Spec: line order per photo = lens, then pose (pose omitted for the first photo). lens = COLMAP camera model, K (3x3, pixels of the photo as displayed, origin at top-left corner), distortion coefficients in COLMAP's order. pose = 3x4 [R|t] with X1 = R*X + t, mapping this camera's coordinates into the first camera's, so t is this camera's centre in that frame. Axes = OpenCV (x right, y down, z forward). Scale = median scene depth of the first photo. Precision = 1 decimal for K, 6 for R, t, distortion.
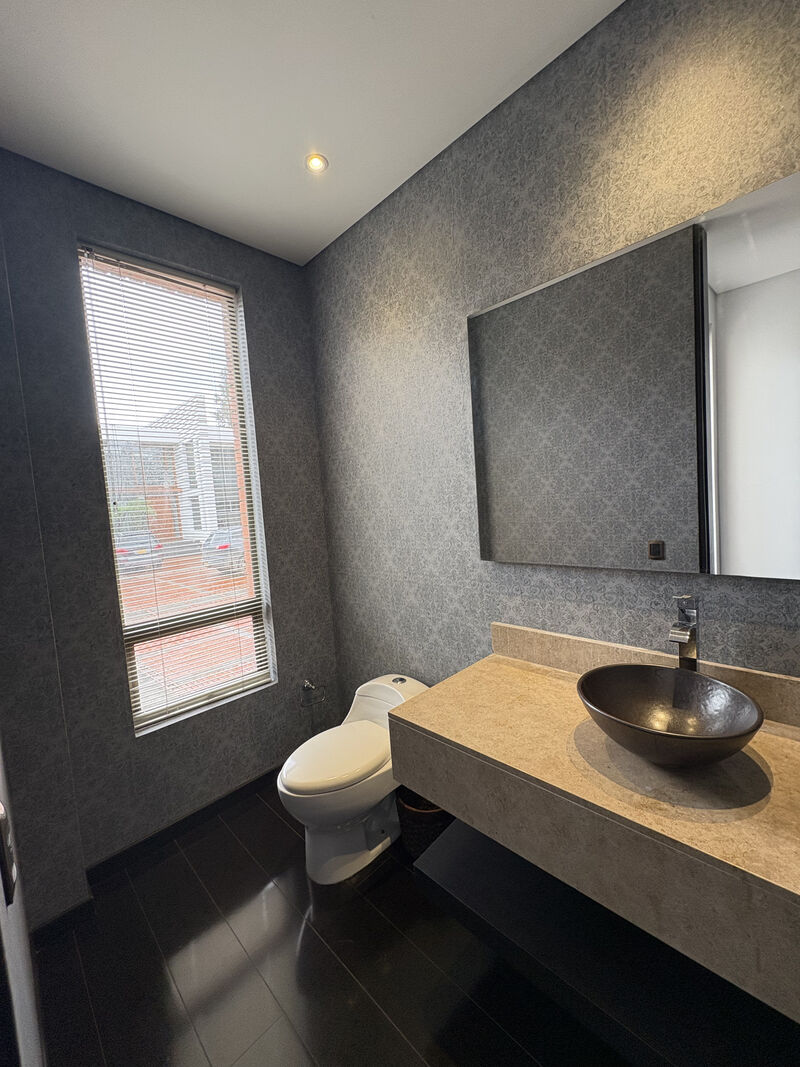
lens RADIAL K [[424.6, 0, 398.8], [0, 424.6, 531.9], [0, 0, 1]] dist [0.002131, 0.000514]
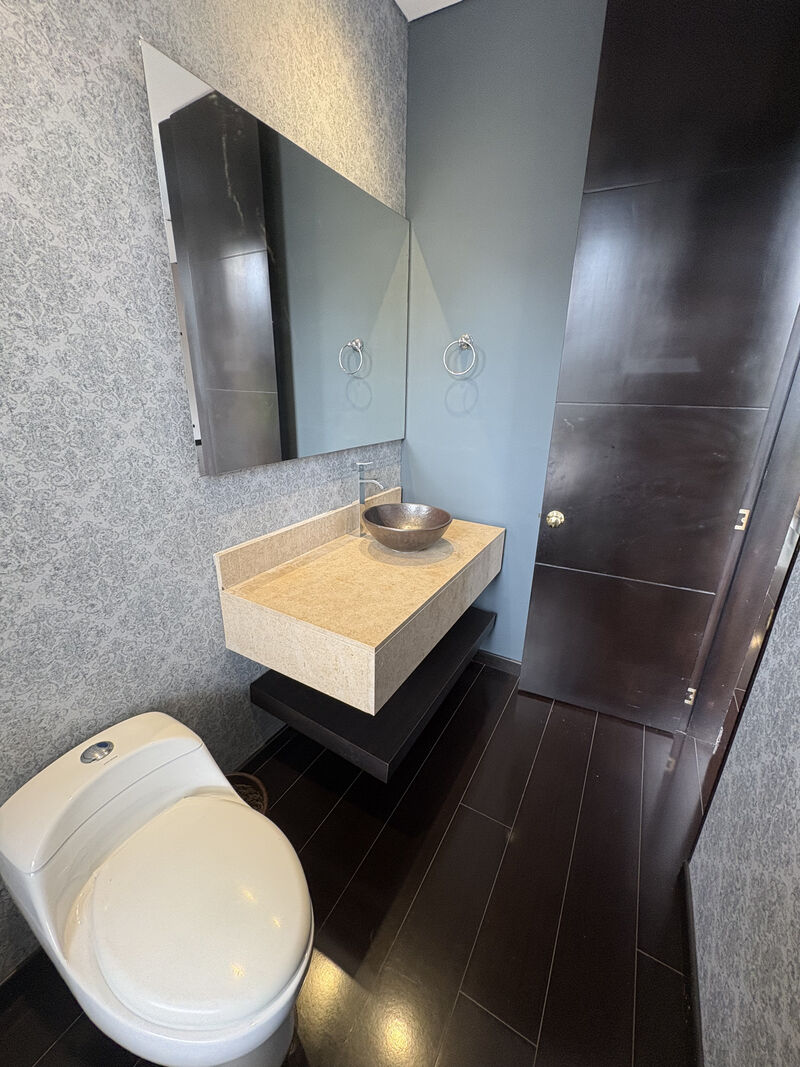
lens RADIAL K [[424.6, 0, 399.6], [0, 424.6, 533.5], [0, 0, 1]] dist [0.002131, 0.000514]
pose [[-0.260223, -0.257481, 0.930584, -0.638716], [0.073498, 0.955710, 0.284986, -0.023428], [-0.962747, 0.142556, -0.229773, 0.931859]]
